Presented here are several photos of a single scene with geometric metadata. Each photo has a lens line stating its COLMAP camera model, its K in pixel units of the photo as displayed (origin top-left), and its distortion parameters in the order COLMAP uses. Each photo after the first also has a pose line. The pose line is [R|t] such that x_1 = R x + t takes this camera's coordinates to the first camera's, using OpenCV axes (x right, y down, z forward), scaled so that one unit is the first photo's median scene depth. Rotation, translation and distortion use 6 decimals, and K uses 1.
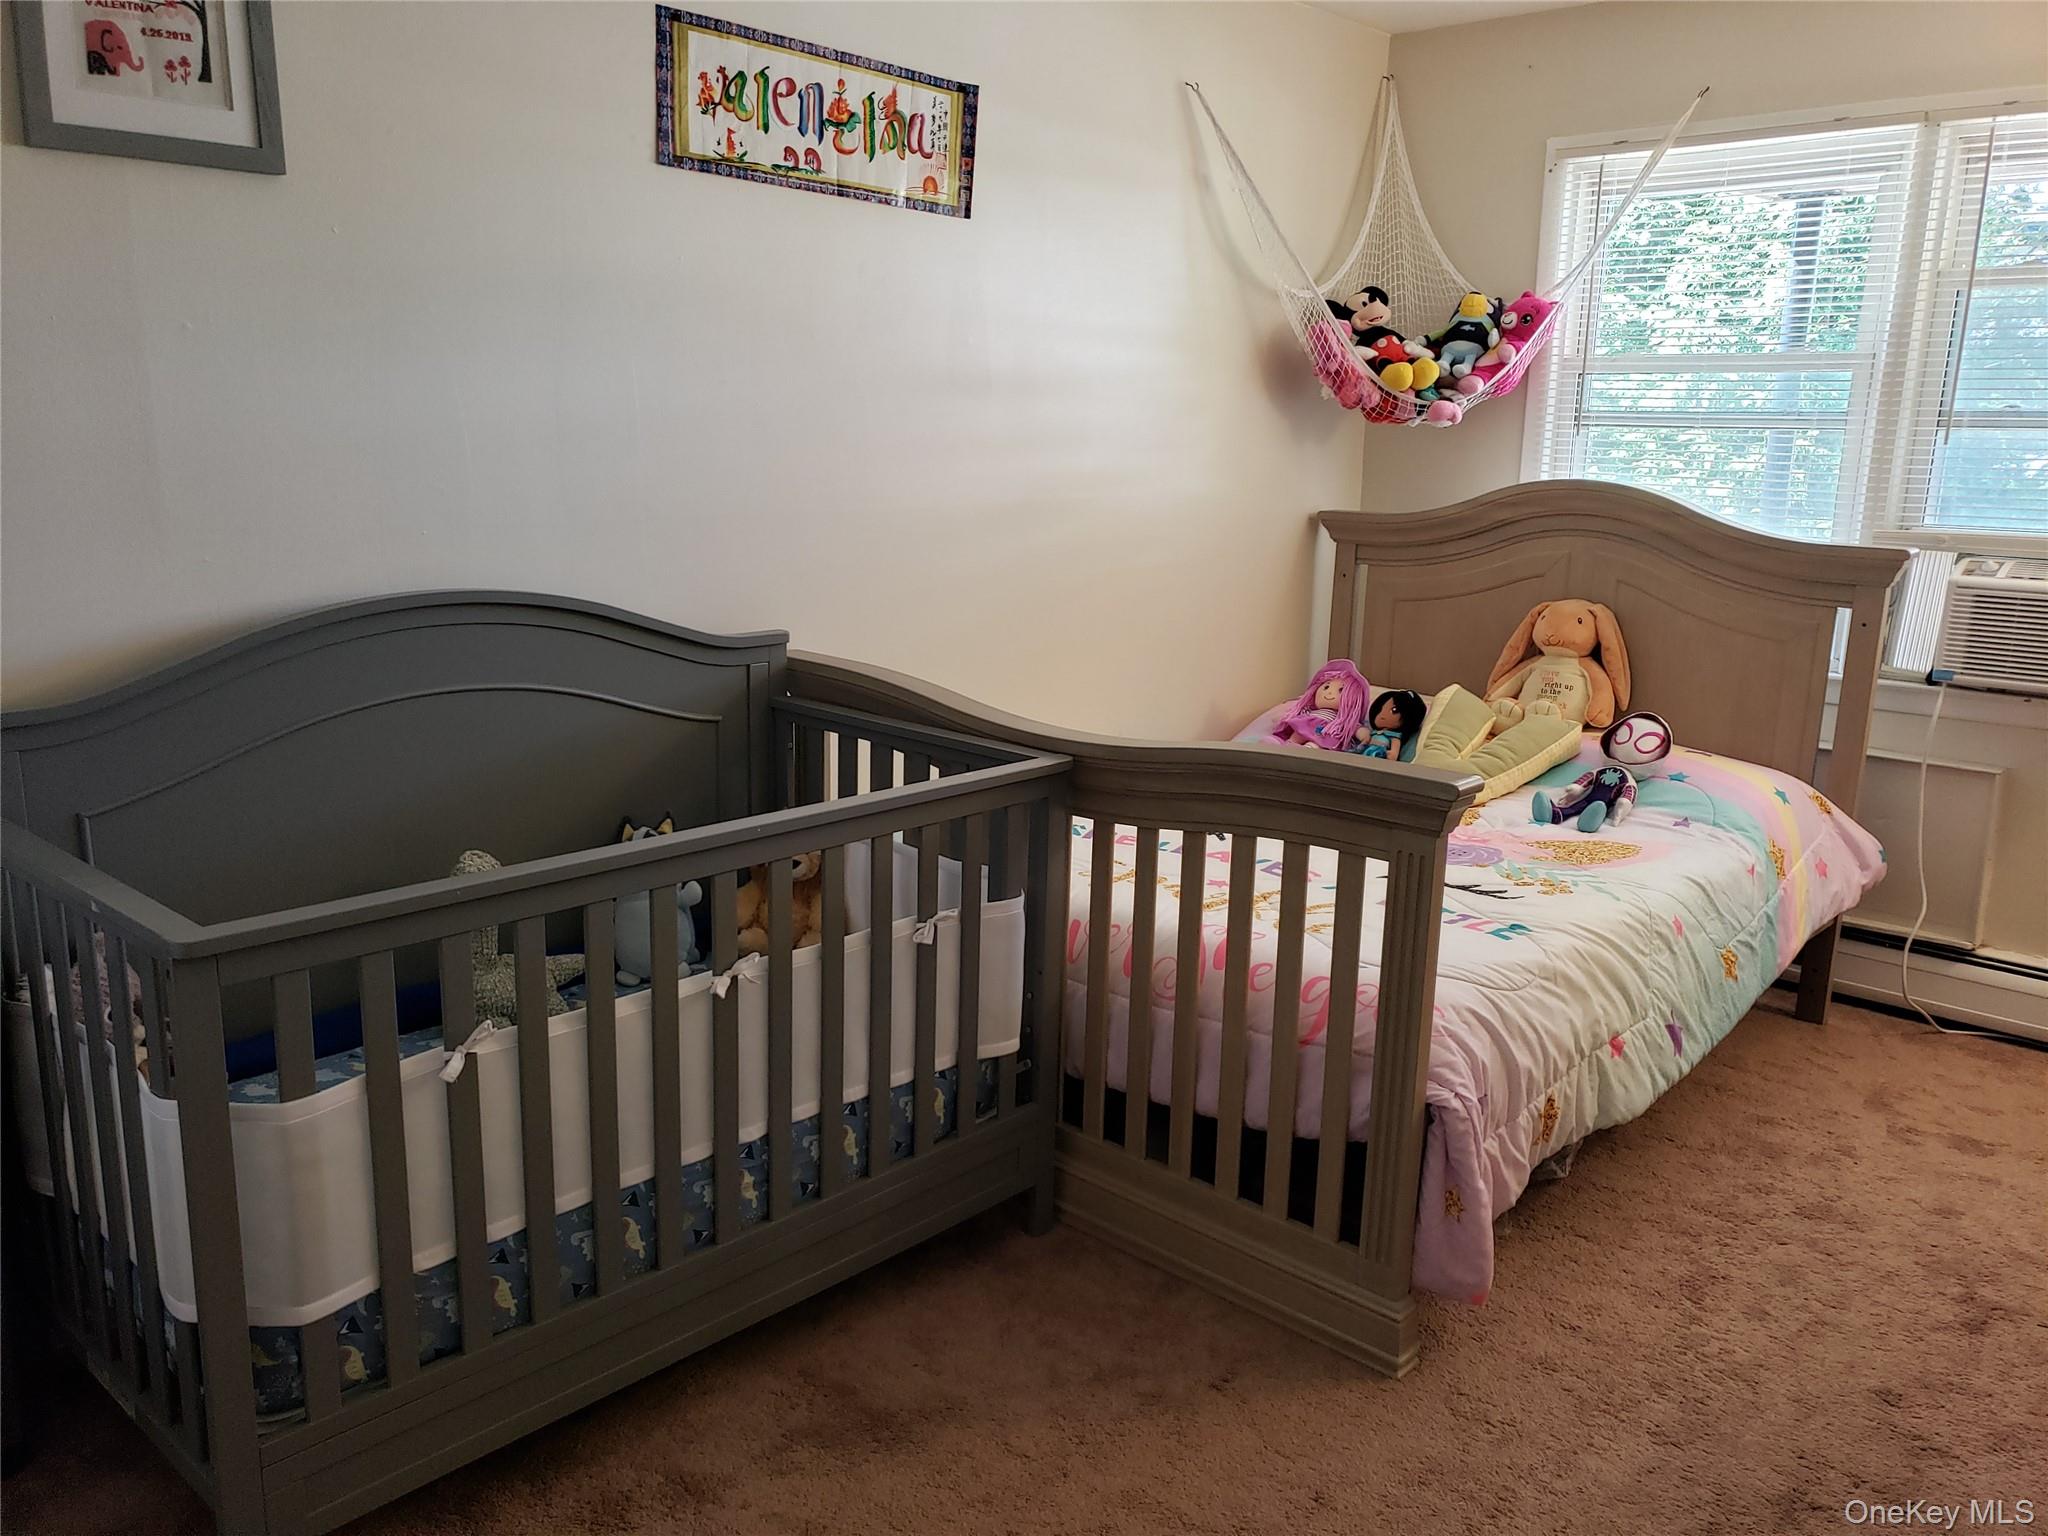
lens RADIAL K [[1607.1, 0, 1033.6], [0, 1607.1, 765.9], [0, 0, 1]] dist [0.034931, -0.011588]
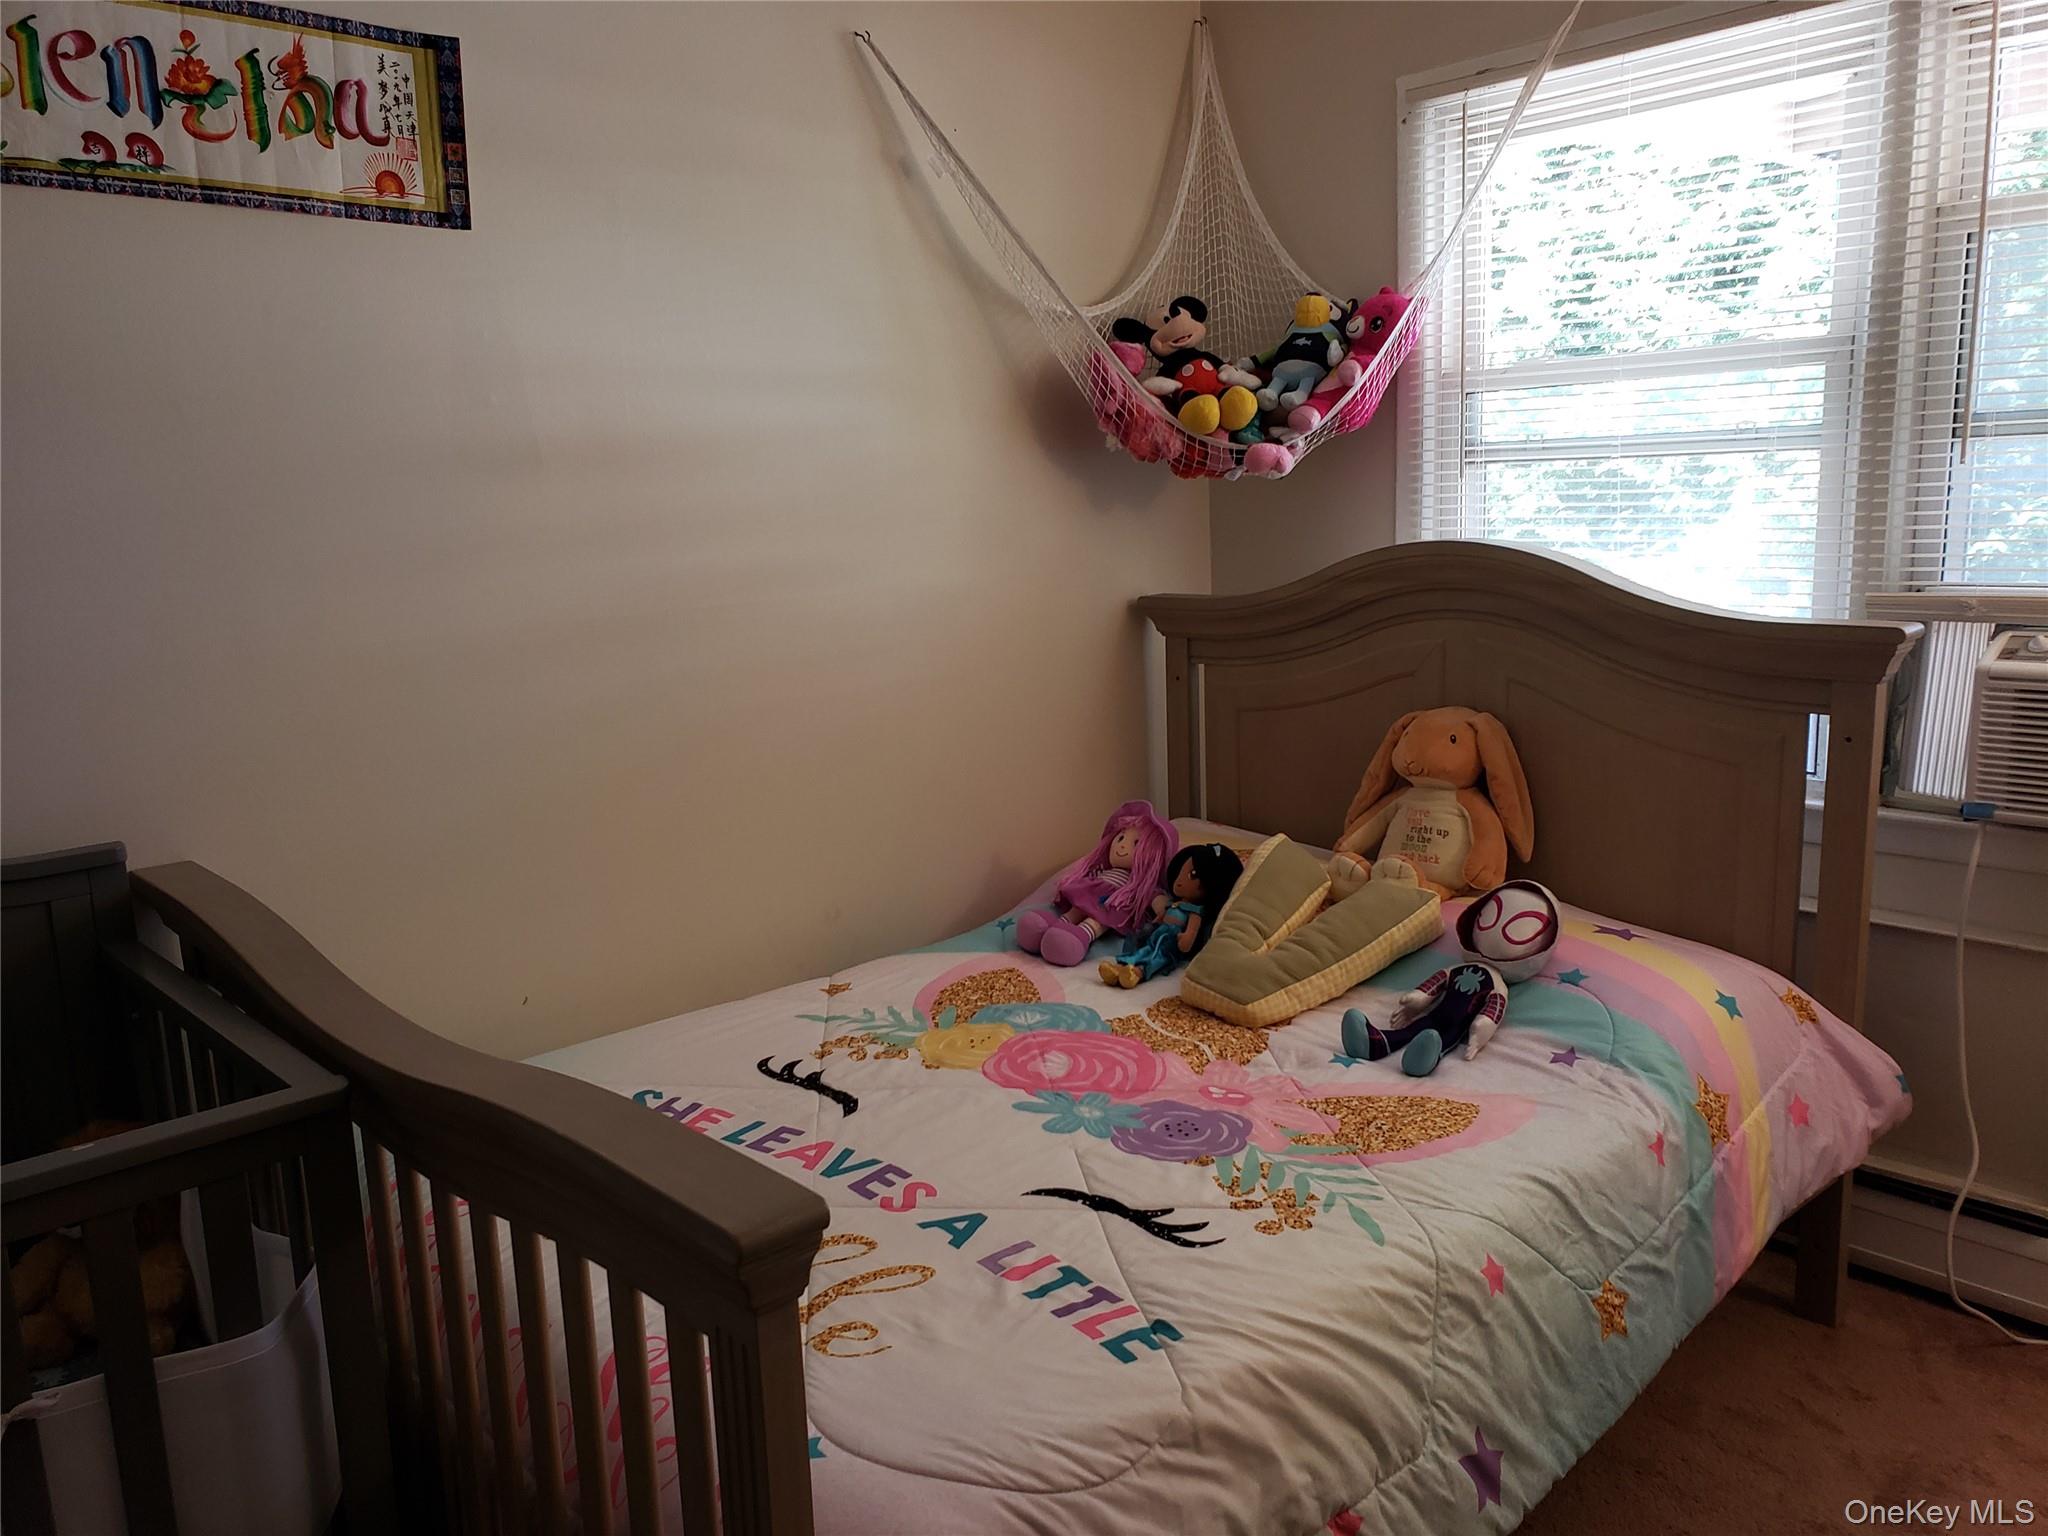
lens RADIAL K [[1607.1, 0, 1016.4], [0, 1607.1, 779.8], [0, 0, 1]] dist [0.034931, -0.011588]
pose [[0.994340, -0.041631, -0.097747, 0.232843], [0.038944, 0.998814, -0.029239, -0.063409], [0.098848, 0.025267, 0.994782, 0.298458]]
